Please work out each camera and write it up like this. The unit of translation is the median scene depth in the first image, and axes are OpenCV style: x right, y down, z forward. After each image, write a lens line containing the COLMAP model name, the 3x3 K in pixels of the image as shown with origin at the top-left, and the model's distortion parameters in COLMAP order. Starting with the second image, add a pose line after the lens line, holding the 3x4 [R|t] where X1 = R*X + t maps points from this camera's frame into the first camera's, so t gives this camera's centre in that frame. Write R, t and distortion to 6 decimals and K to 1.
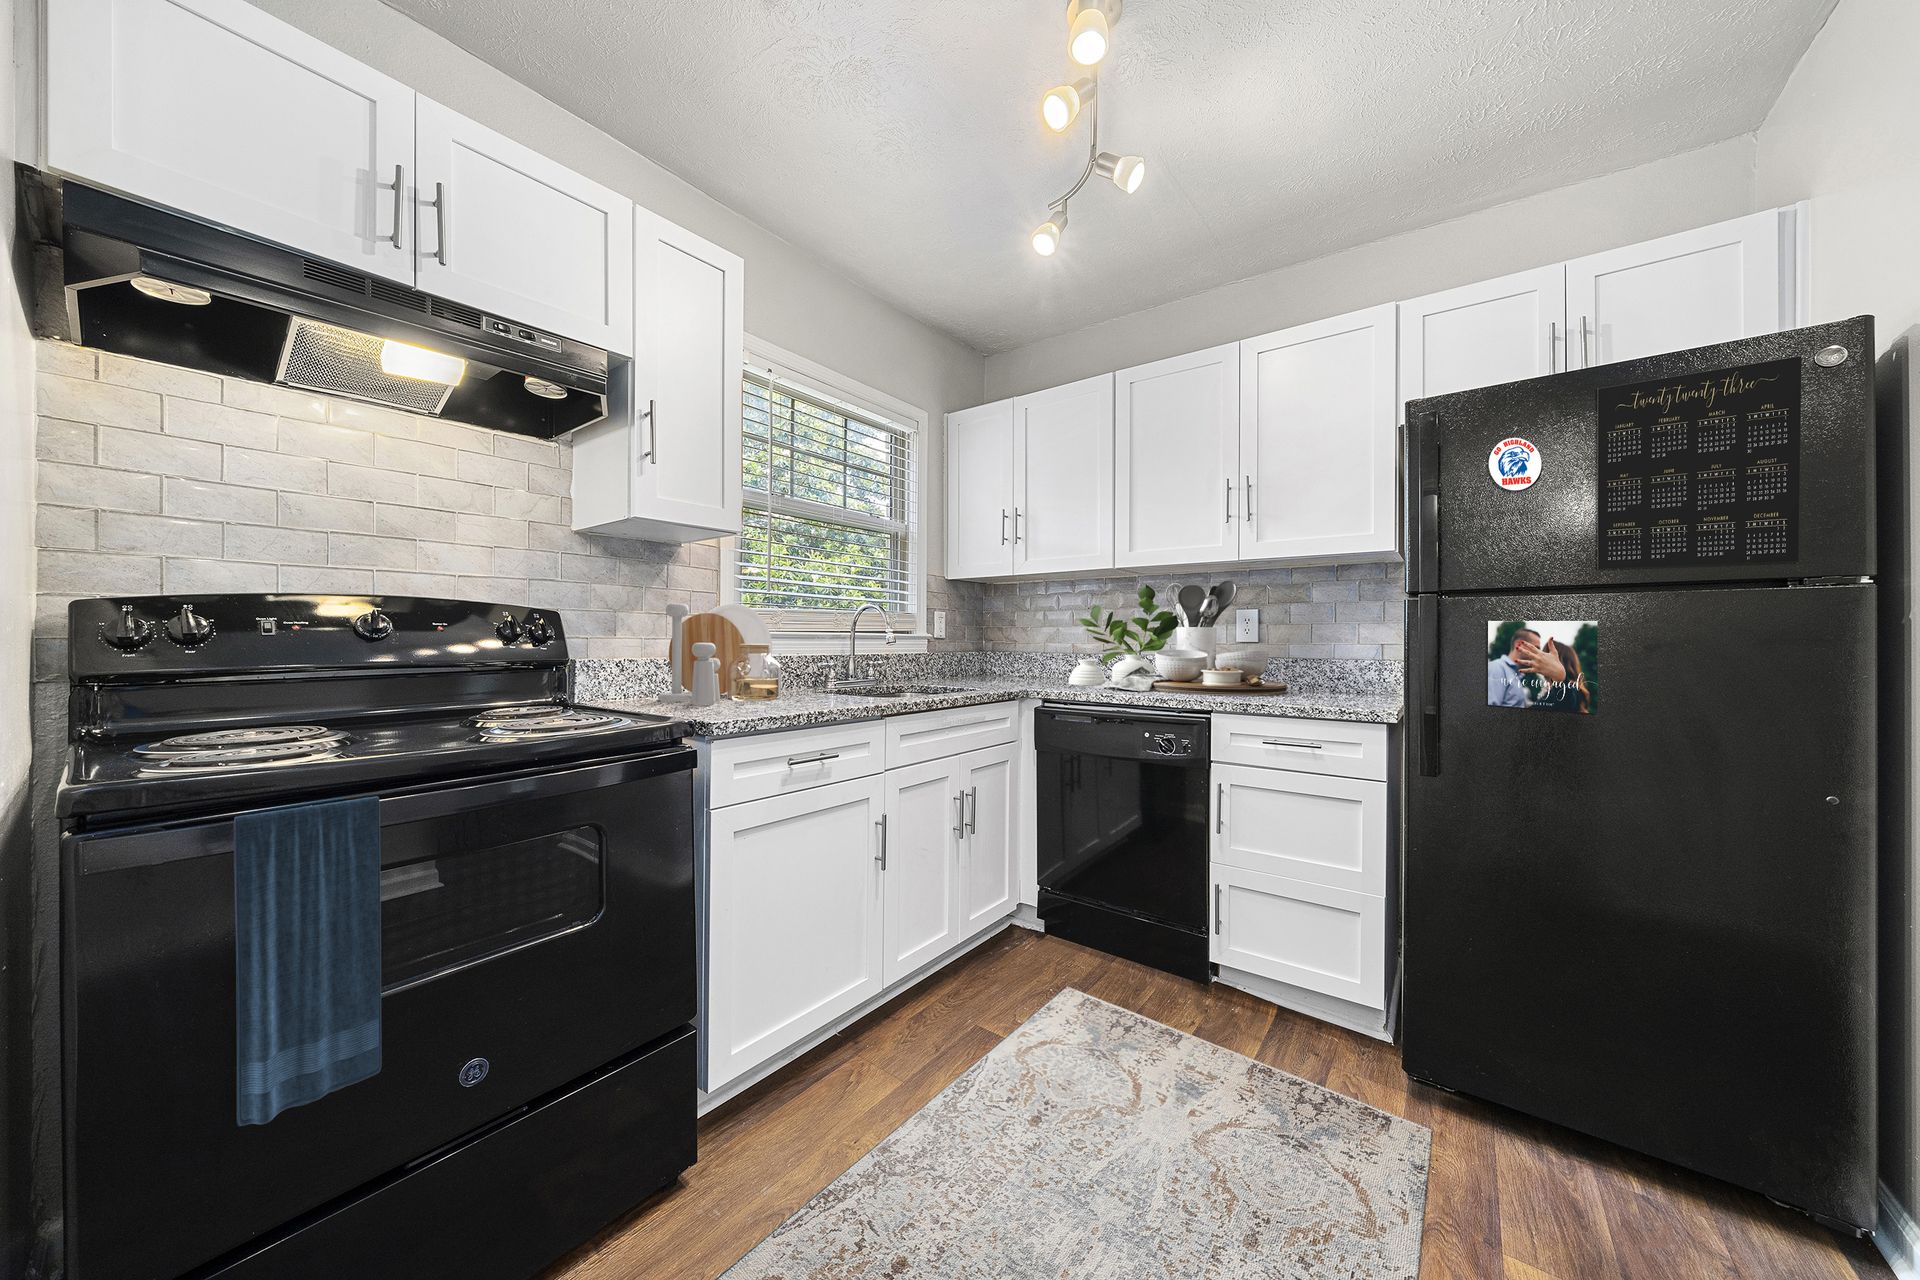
lens RADIAL K [[668.7, 0, 972.3], [0, 668.7, 640.4], [0, 0, 1]] dist [-0.002015, -0.000104]
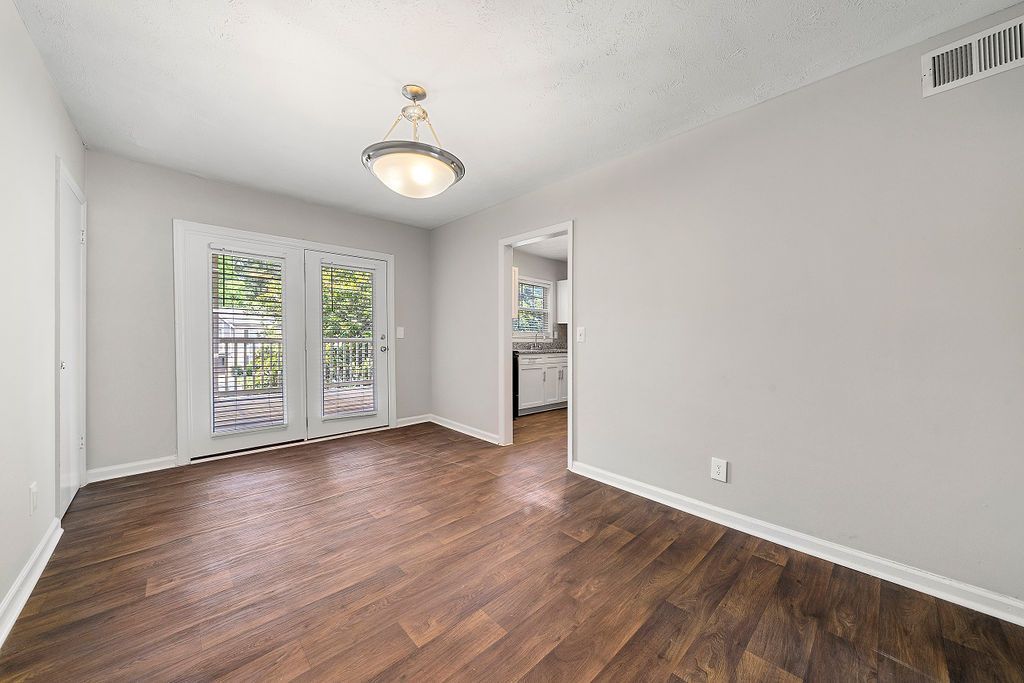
lens RADIAL K [[356.6, 0, 510.7], [0, 356.6, 337.1], [0, 0, 1]] dist [-0.002015, -0.000104]
pose [[0.983062, -0.006326, -0.183162, 0.110088], [0.004520, 0.999937, -0.010273, 0.012500], [0.183216, 0.009271, 0.983029, -1.651429]]
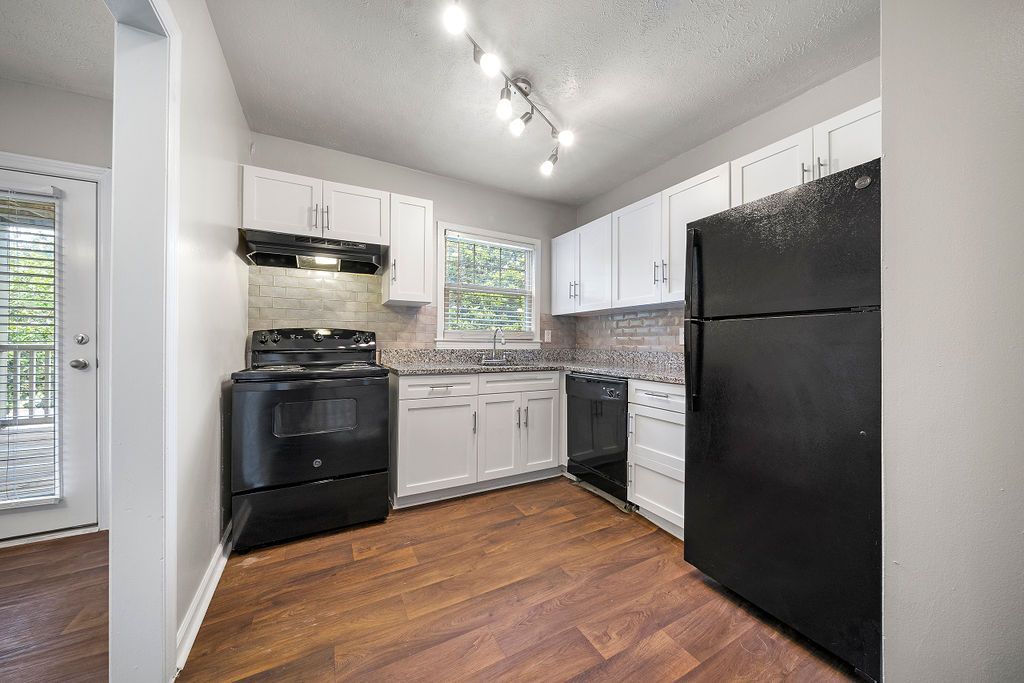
lens RADIAL K [[356.6, 0, 512.2], [0, 356.6, 342.3], [0, 0, 1]] dist [-0.002015, -0.000104]
pose [[0.908122, 0.003209, -0.418694, 0.494480], [-0.006253, 0.999963, -0.005899, 0.005046], [0.418660, 0.007976, 0.908108, -0.146373]]
